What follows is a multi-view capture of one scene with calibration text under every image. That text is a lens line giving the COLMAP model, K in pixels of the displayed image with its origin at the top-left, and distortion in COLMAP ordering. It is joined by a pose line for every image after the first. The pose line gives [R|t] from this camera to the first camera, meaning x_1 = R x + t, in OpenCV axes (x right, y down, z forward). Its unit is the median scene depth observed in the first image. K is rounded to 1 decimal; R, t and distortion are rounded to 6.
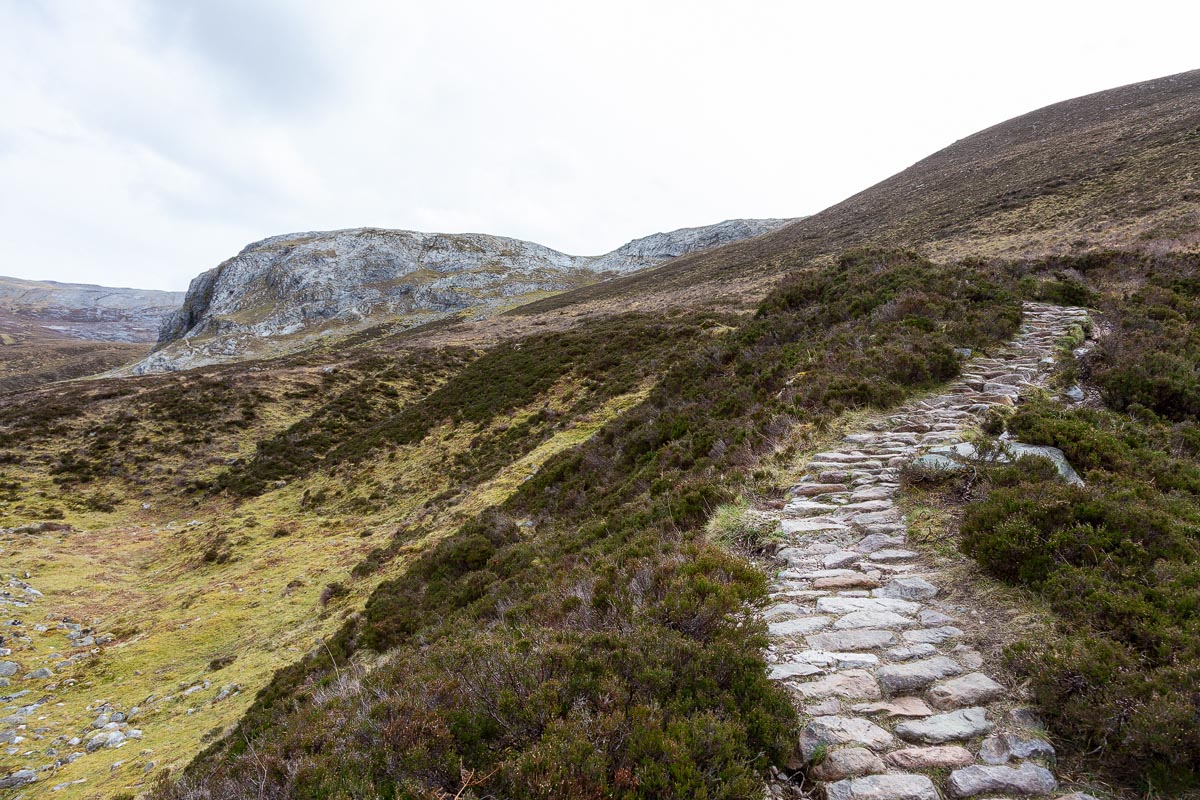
lens RADIAL K [[793.1, 0, 600.0], [0, 793.1, 400.0], [0, 0, 1]] dist [0.010022, 0.002108]
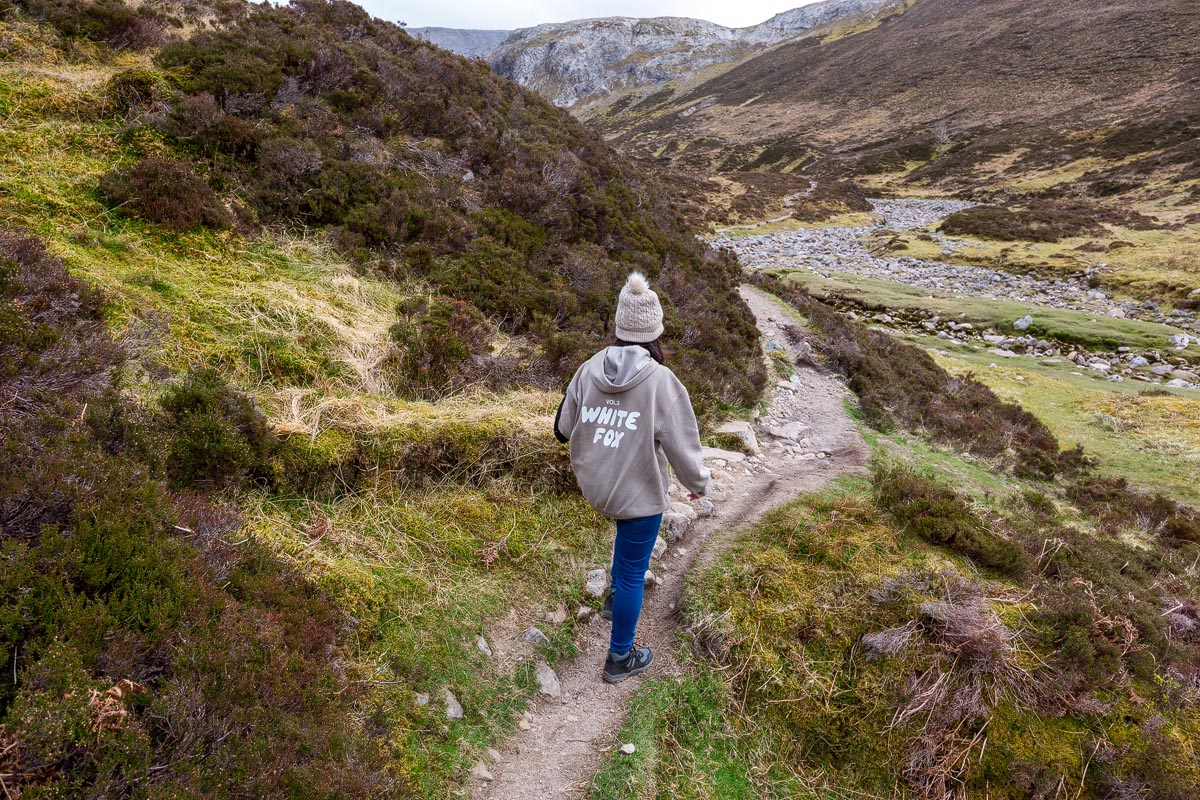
lens RADIAL K [[793.1, 0, 600.0], [0, 793.1, 400.0], [0, 0, 1]] dist [0.010022, 0.002108]
pose [[0.988424, 0.005626, -0.151610, -0.058971], [0.045099, 0.943244, 0.329025, -0.039562], [0.144856, -0.332054, 0.932071, -0.692657]]
